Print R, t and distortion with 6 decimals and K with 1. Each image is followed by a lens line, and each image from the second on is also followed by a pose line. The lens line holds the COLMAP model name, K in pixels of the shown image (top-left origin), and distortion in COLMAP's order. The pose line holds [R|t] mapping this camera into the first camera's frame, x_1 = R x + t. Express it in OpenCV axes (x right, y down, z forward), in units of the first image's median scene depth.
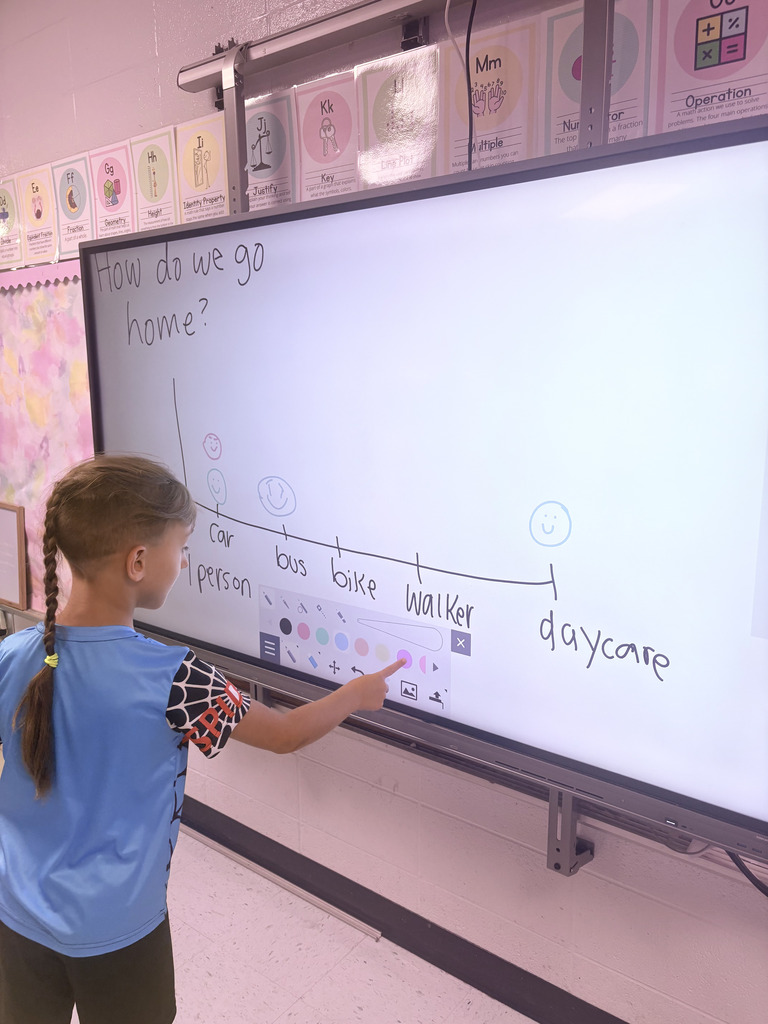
lens RADIAL K [[776.0, 0, 384.0], [0, 776.0, 512.0], [0, 0, 1]] dist [0.072887, -0.090670]
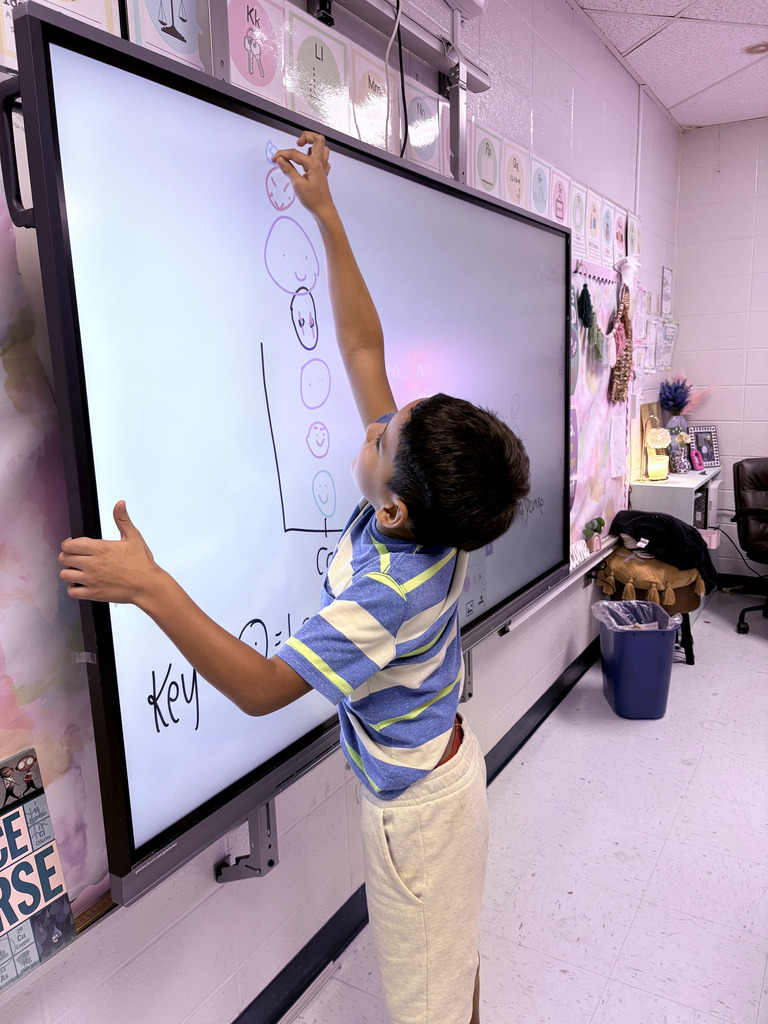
lens RADIAL K [[779.4, 0, 389.5], [0, 779.4, 509.9], [0, 0, 1]] dist [0.031866, -0.032360]
pose [[-0.113353, -0.160579, 0.980492, -1.070944], [0.206552, 0.961483, 0.181345, -0.158094], [-0.971847, 0.223079, -0.075820, 1.149370]]
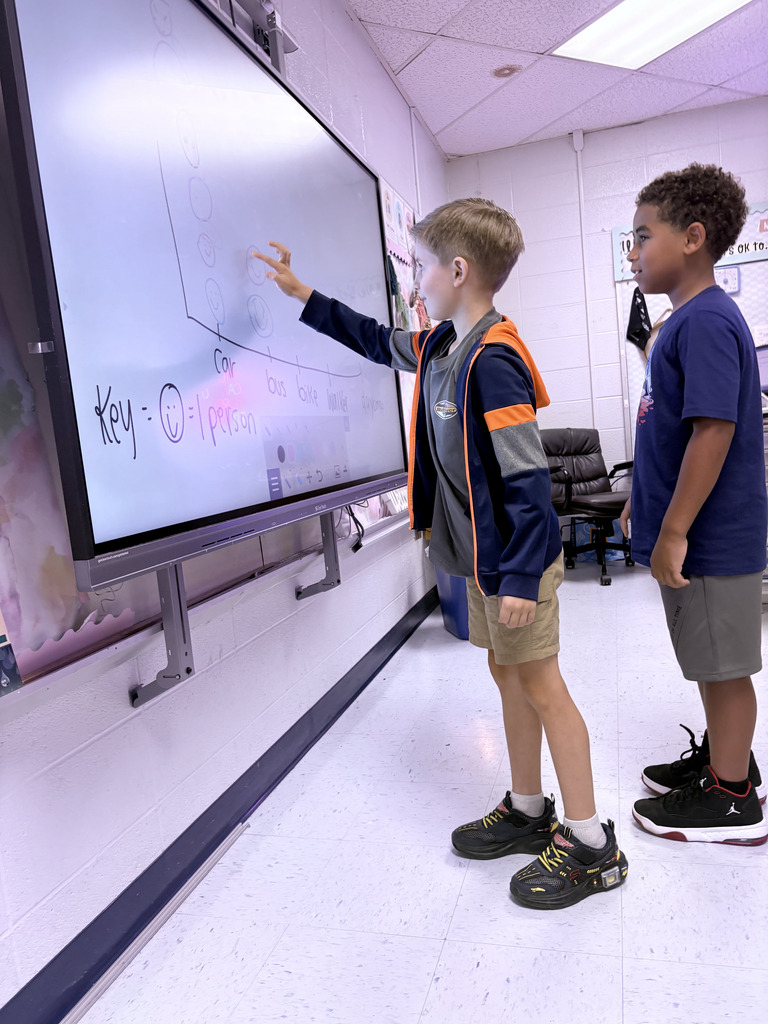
lens RADIAL K [[780.4, 0, 382.2], [0, 780.4, 515.0], [0, 0, 1]] dist [0.003686, 0.001190]
pose [[-0.356050, -0.049473, 0.933156, -1.194421], [0.264273, 0.952501, 0.151334, 0.115890], [-0.896319, 0.300490, -0.326064, 1.351314]]
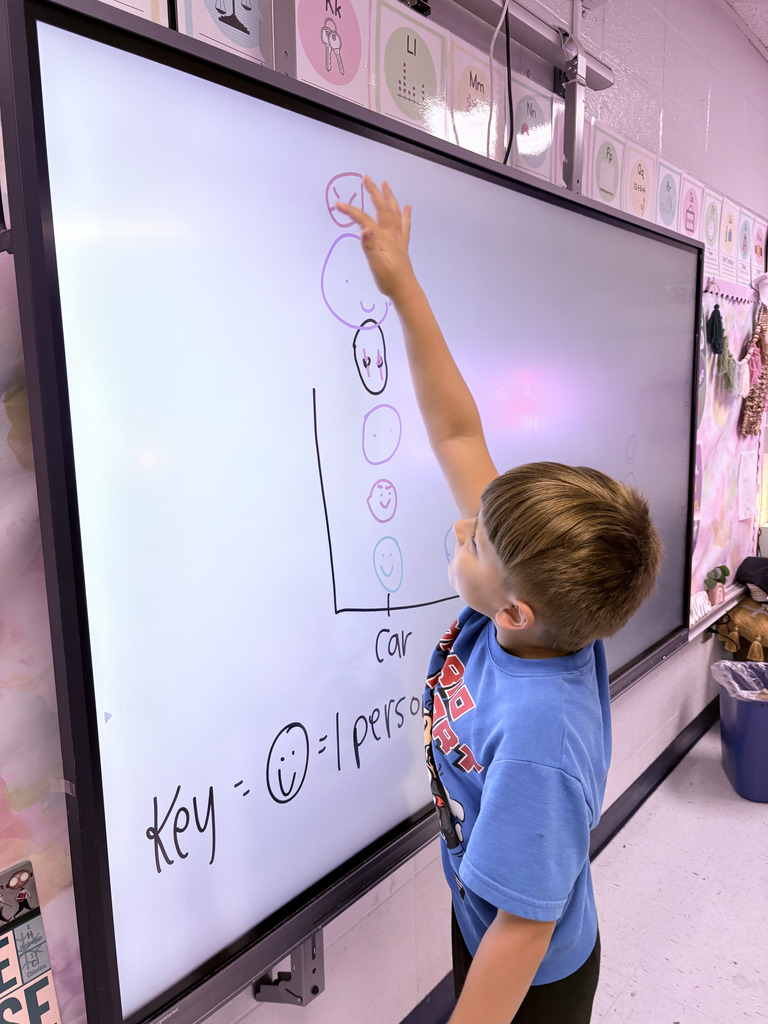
lens RADIAL K [[776.0, 0, 384.0], [0, 776.0, 512.0], [0, 0, 1]] dist [0.072887, -0.090670]
pose [[0.030146, -0.146044, 0.988819, -0.923047], [0.191556, 0.971776, 0.137687, -0.179867], [-0.981019, 0.185264, 0.057271, 1.106020]]
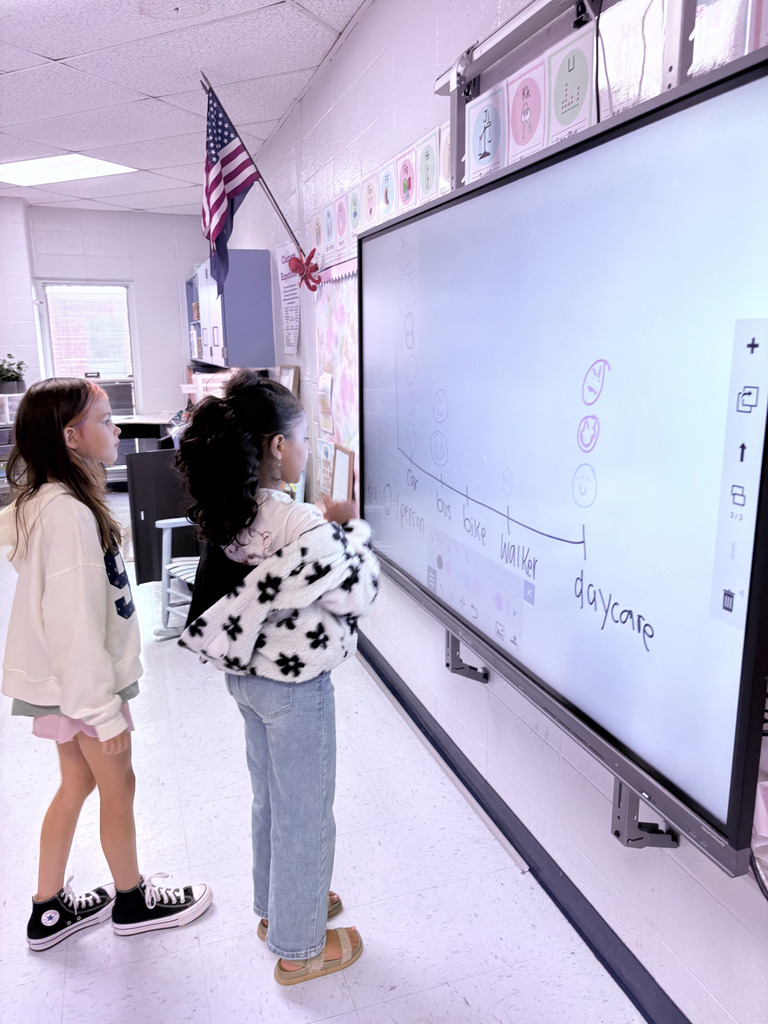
lens RADIAL K [[780.4, 0, 382.2], [0, 780.4, 515.0], [0, 0, 1]] dist [0.003686, 0.001190]
pose [[0.829762, 0.120397, -0.544977, 0.464999], [-0.098858, 0.992721, 0.068795, 0.007438], [0.549293, -0.003207, 0.835624, -0.010058]]
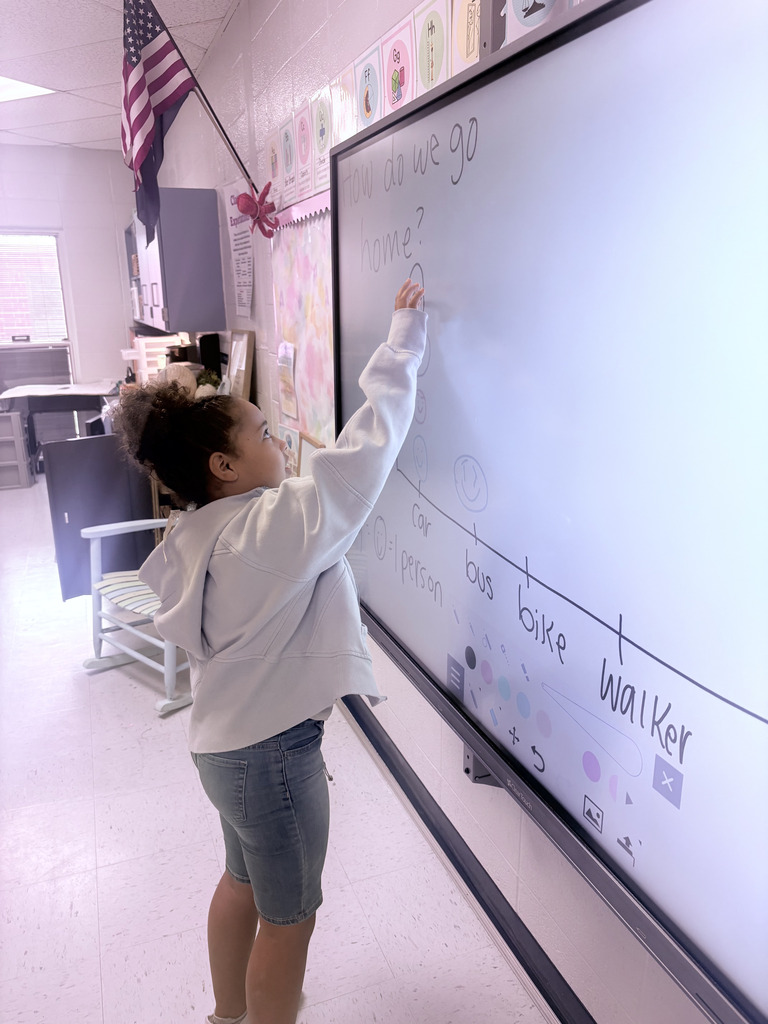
lens RADIAL K [[775.7, 0, 362.1], [0, 775.7, 517.4], [0, 0, 1]] dist [0.005647, 0.005982]
pose [[0.843017, 0.142179, -0.518756, 0.166490], [-0.088356, 0.987936, 0.127185, -0.077222], [0.530581, -0.061383, 0.845409, 0.361414]]
